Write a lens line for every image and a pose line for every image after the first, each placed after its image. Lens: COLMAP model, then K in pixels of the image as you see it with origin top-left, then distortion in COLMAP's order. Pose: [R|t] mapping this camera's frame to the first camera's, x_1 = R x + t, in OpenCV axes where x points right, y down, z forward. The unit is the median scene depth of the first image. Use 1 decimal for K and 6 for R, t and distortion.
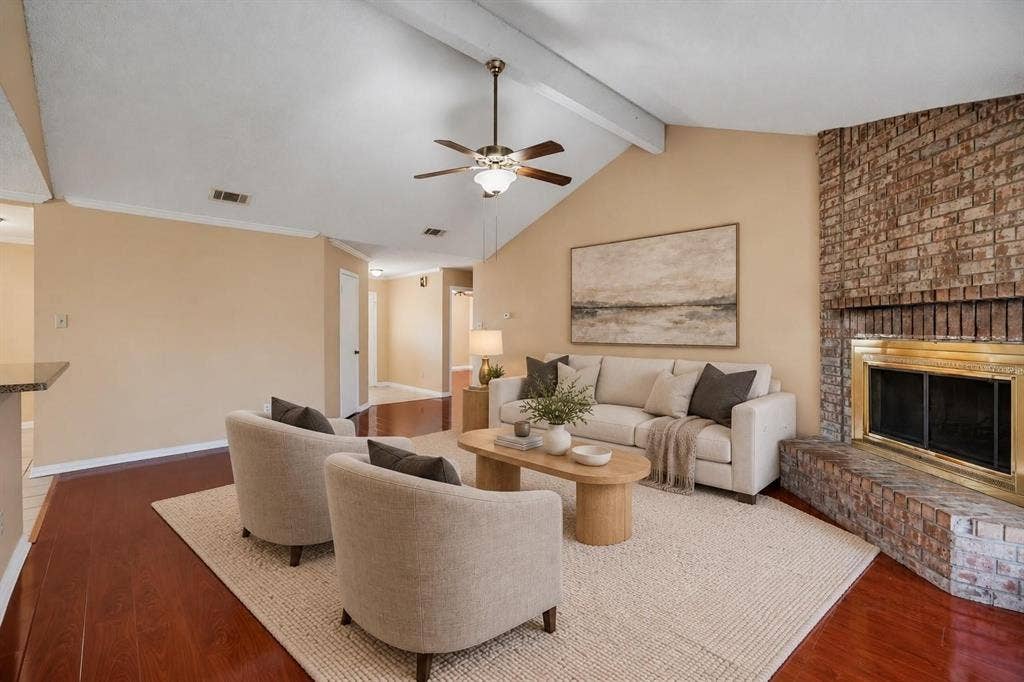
lens RADIAL K [[443.6, 0, 524.4], [0, 443.6, 325.2], [0, 0, 1]] dist [-0.008928, 0.000666]
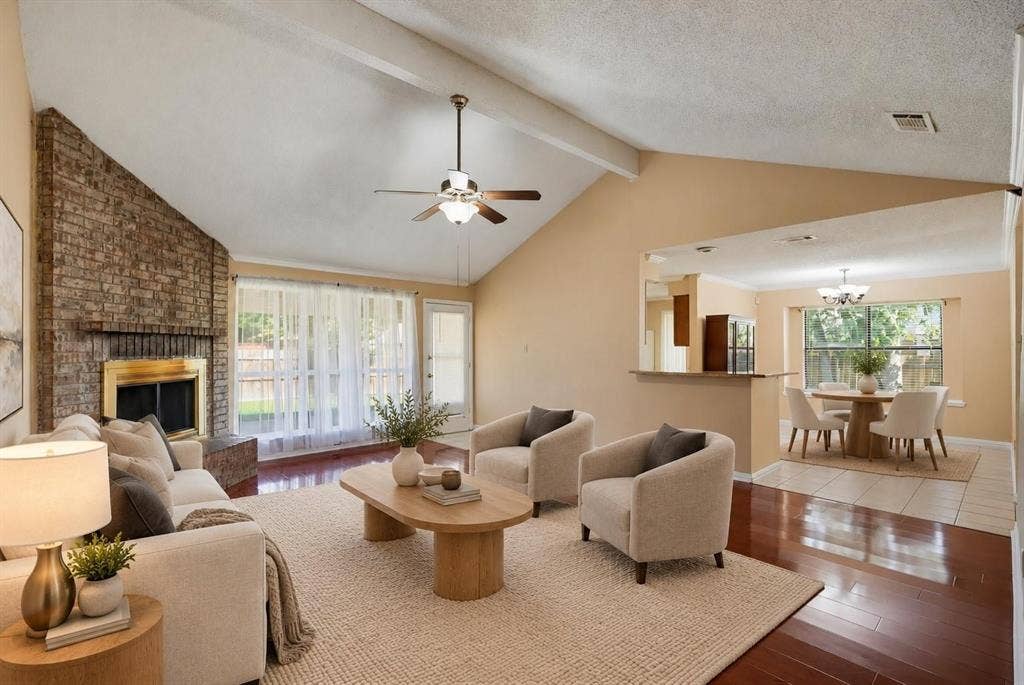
lens RADIAL K [[443.6, 0, 516.7], [0, 443.6, 344.8], [0, 0, 1]] dist [-0.008928, 0.000666]
pose [[-0.999825, 0.006910, 0.017390, -0.228678], [0.006642, 0.999859, -0.015422, 0.014541], [-0.017494, -0.015304, -0.999730, 2.158175]]
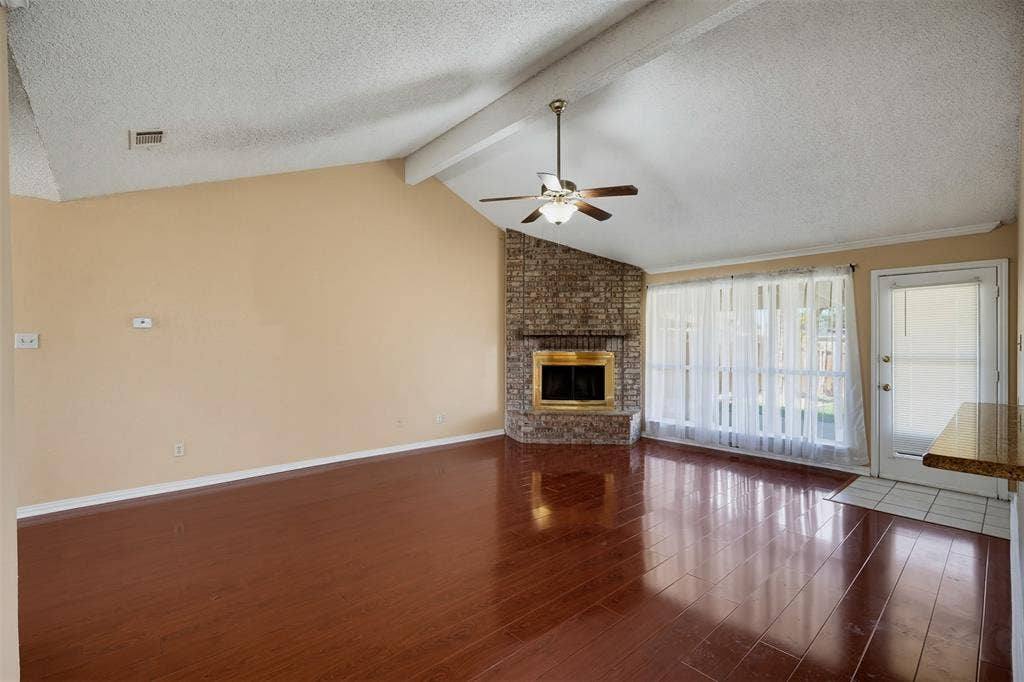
lens RADIAL K [[443.6, 0, 495.0], [0, 443.6, 345.9], [0, 0, 1]] dist [-0.008928, 0.000666]
pose [[0.043830, 0.001914, 0.999037, -1.219043], [-0.011281, 0.999935, -0.001421, 0.011853], [-0.998975, -0.011208, 0.043849, 1.173012]]
